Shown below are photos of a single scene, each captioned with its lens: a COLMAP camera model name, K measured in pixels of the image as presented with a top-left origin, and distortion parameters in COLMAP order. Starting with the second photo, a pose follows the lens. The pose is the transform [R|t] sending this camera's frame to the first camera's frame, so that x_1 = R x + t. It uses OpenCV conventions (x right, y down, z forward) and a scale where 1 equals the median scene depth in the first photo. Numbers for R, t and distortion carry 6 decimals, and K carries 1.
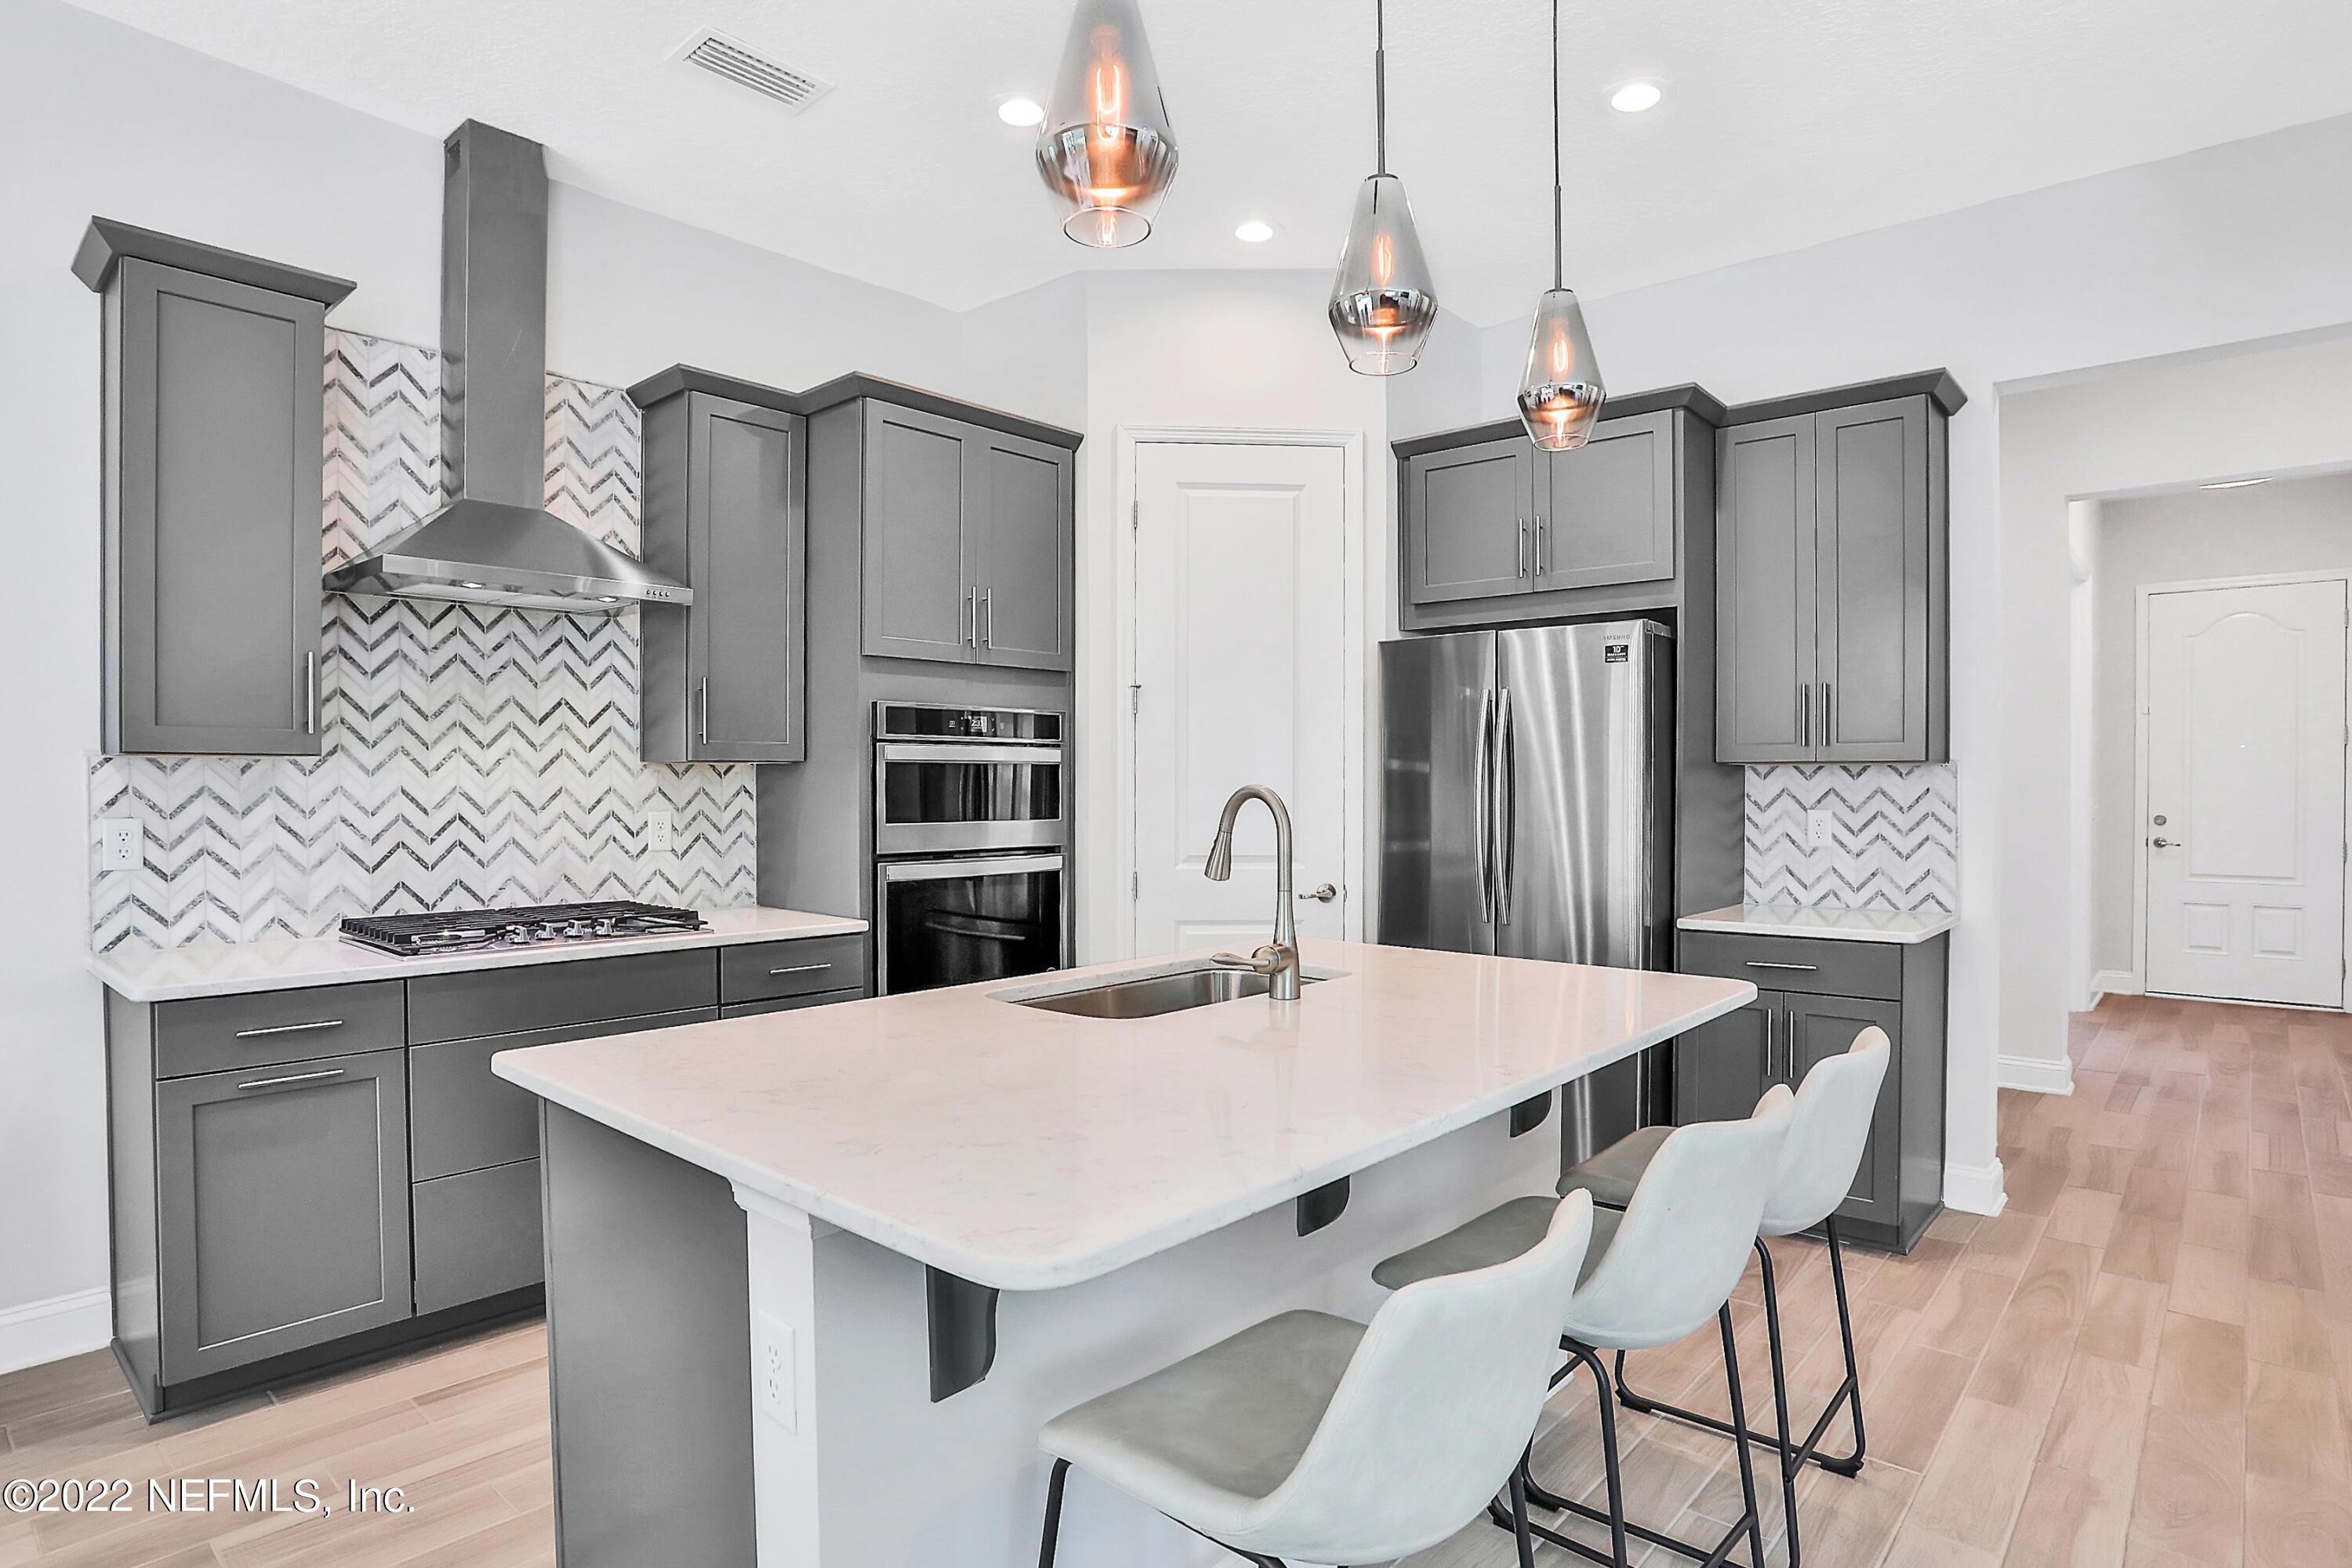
lens RADIAL K [[1252.4, 0, 1106.7], [0, 1252.4, 785.6], [0, 0, 1]] dist [-0.030208, 0.007958]
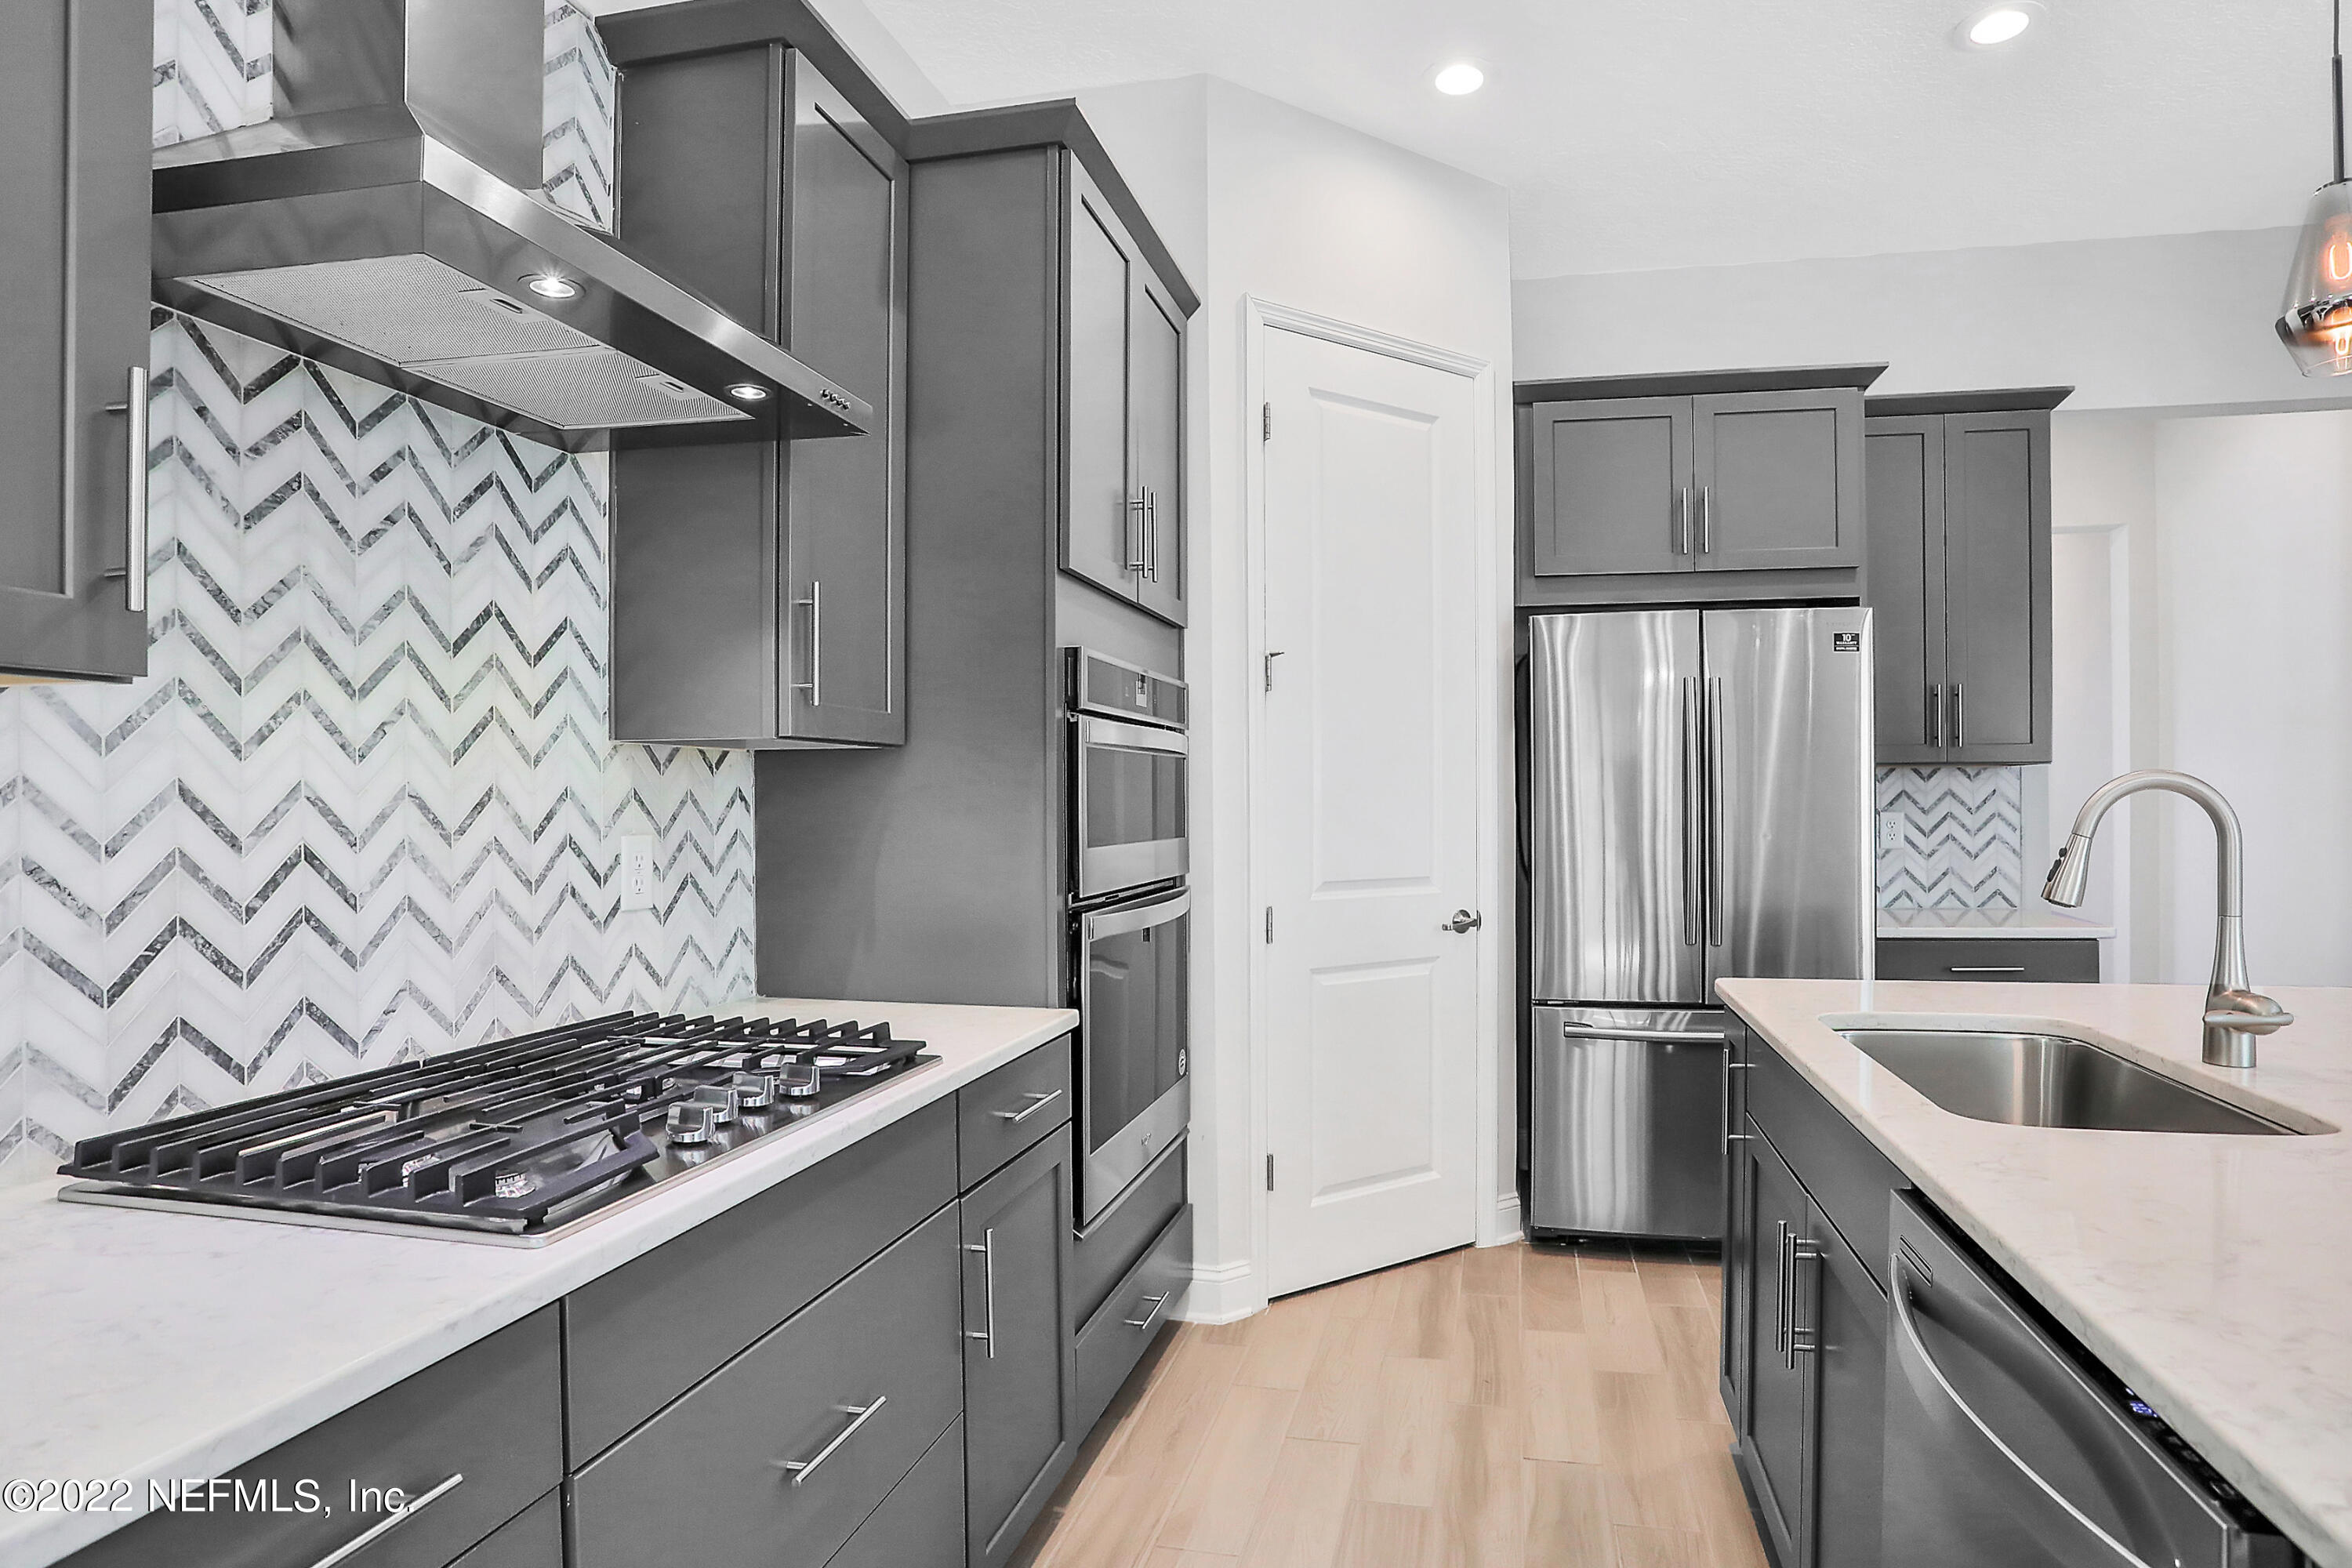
lens RADIAL K [[1252.4, 0, 1183.7], [0, 1252.4, 791.2], [0, 0, 1]] dist [-0.030208, 0.007958]
pose [[0.854215, -0.000382, 0.519920, -0.464154], [0.005862, 0.999943, -0.008896, 0.008821], [-0.519888, 0.010647, 0.854168, 0.459588]]
